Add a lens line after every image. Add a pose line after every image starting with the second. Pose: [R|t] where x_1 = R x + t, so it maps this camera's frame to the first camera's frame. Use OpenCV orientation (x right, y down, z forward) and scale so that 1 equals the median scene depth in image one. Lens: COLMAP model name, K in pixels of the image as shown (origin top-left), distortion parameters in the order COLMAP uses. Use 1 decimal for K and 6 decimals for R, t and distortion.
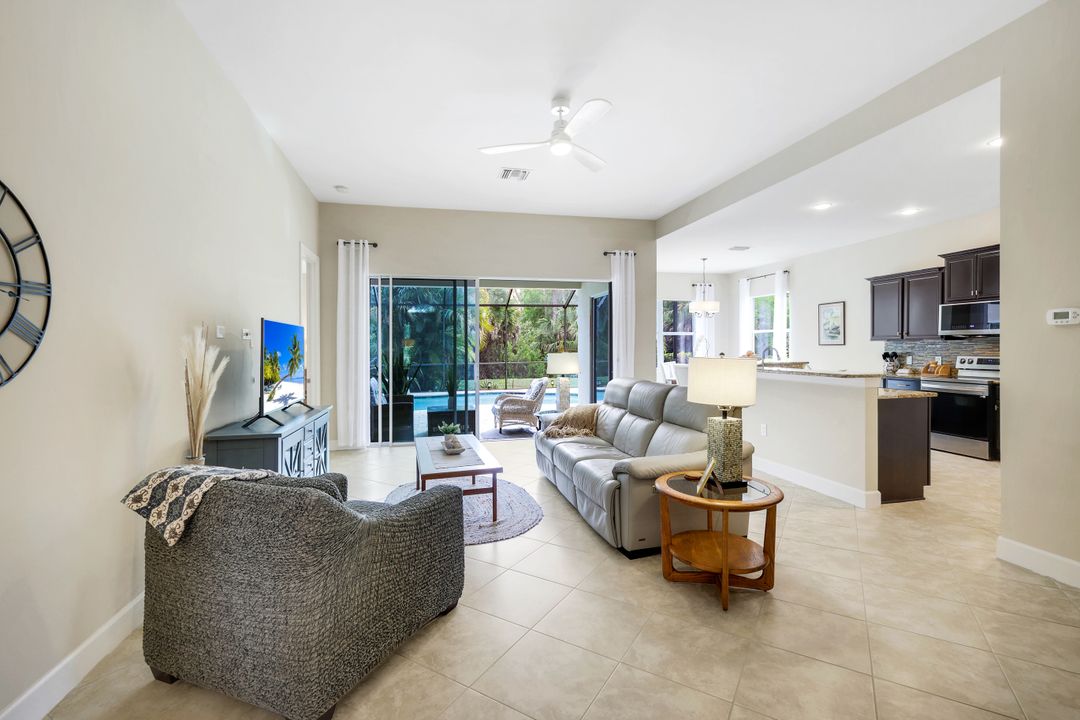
lens RADIAL K [[479.9, 0, 537.9], [0, 479.9, 355.6], [0, 0, 1]] dist [-0.000585, 0.001600]
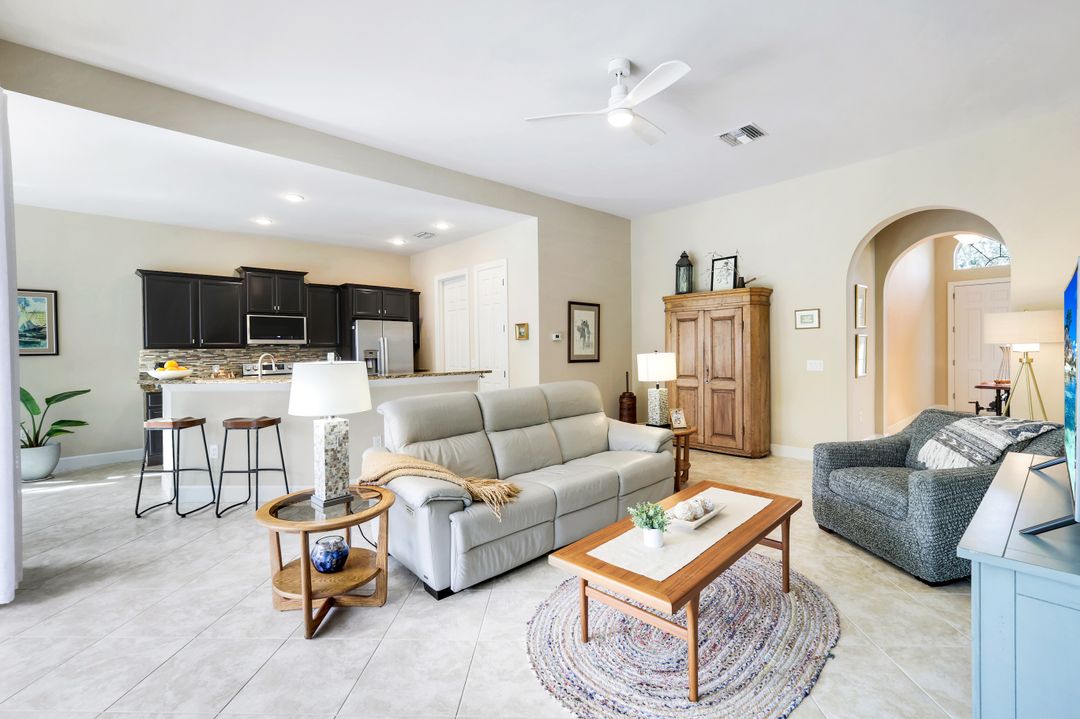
lens RADIAL K [[482.3, 0, 540.1], [0, 482.3, 353.9], [0, 0, 1]] dist [0.001573, 0.000952]
pose [[-0.487705, 0.007372, 0.872978, -0.375411], [0.031179, 0.999473, 0.008979, -0.009604], [-0.872452, 0.031597, -0.487678, 0.900977]]
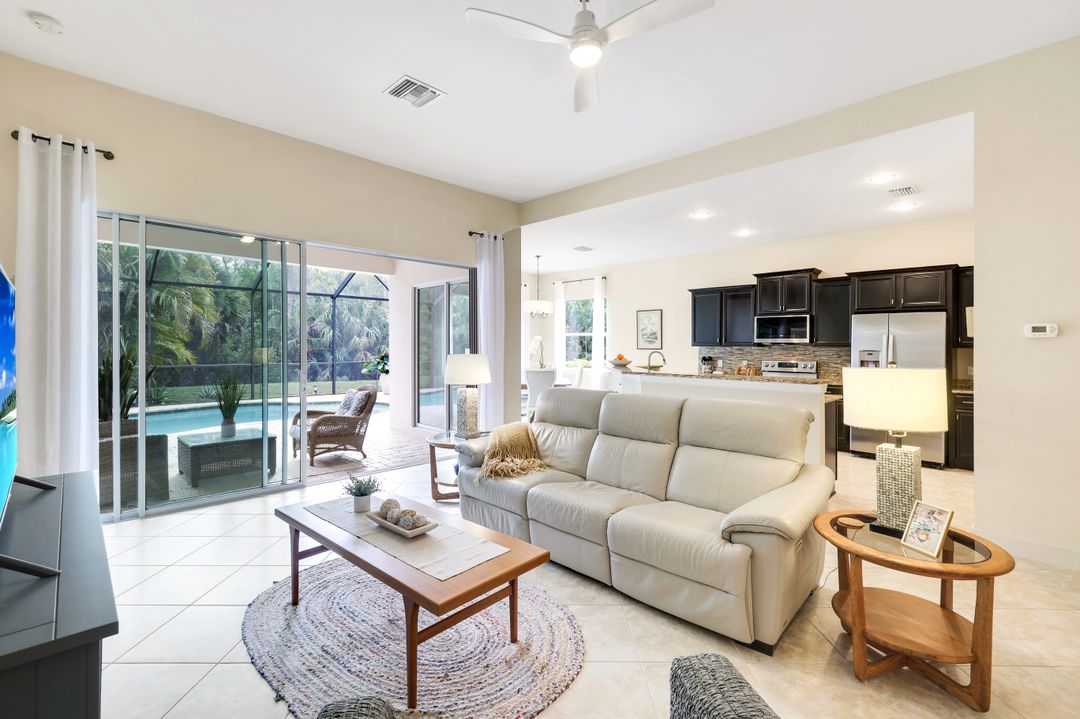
lens RADIAL K [[479.9, 0, 543.5], [0, 479.9, 357.9], [0, 0, 1]] dist [-0.000585, 0.001600]
pose [[0.846878, 0.005238, 0.531762, -0.209519], [-0.007834, 0.999966, 0.002628, -0.003986], [-0.531730, -0.006391, 0.846890, 0.266460]]
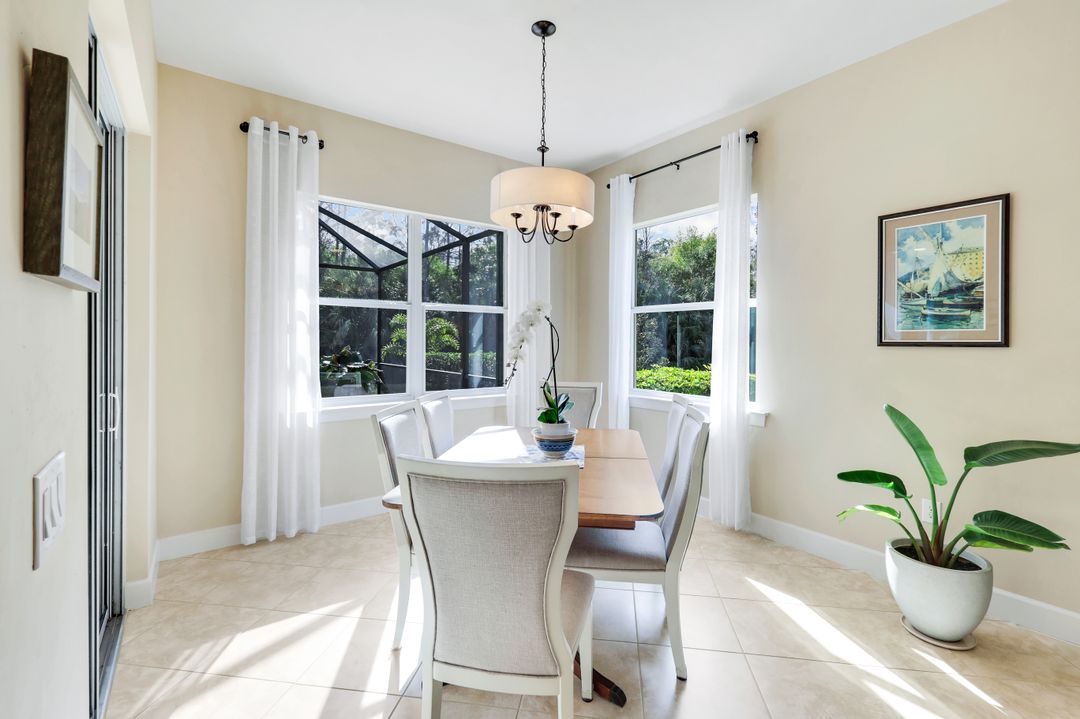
lens RADIAL K [[479.9, 0, 544.0], [0, 479.9, 342.9], [0, 0, 1]] dist [-0.000585, 0.001600]
pose [[0.919528, 0.010825, 0.392876, 0.330185], [-0.006596, 0.999905, -0.012113, -0.022586], [-0.392970, 0.008546, 0.919511, 1.035300]]
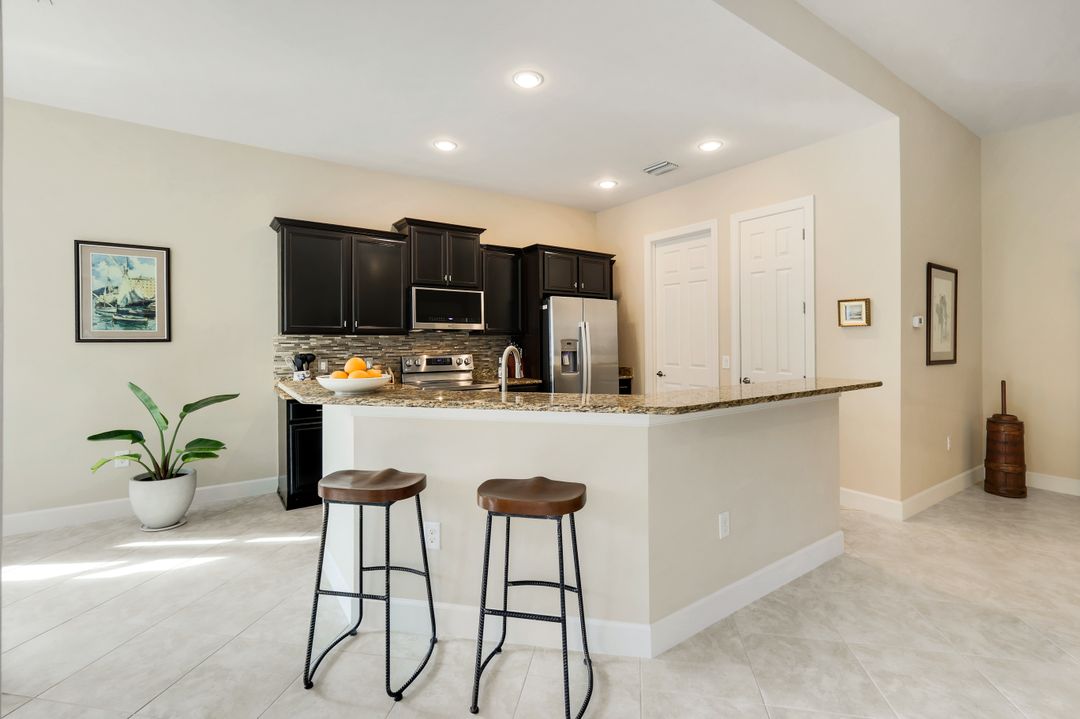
lens RADIAL K [[479.9, 0, 542.4], [0, 479.9, 342.9], [0, 0, 1]] dist [-0.000585, 0.001600]
pose [[-0.367768, 0.001334, 0.929917, 0.079718], [0.018200, 0.999818, 0.005763, -0.019974], [-0.929740, 0.019044, -0.367725, 1.022206]]
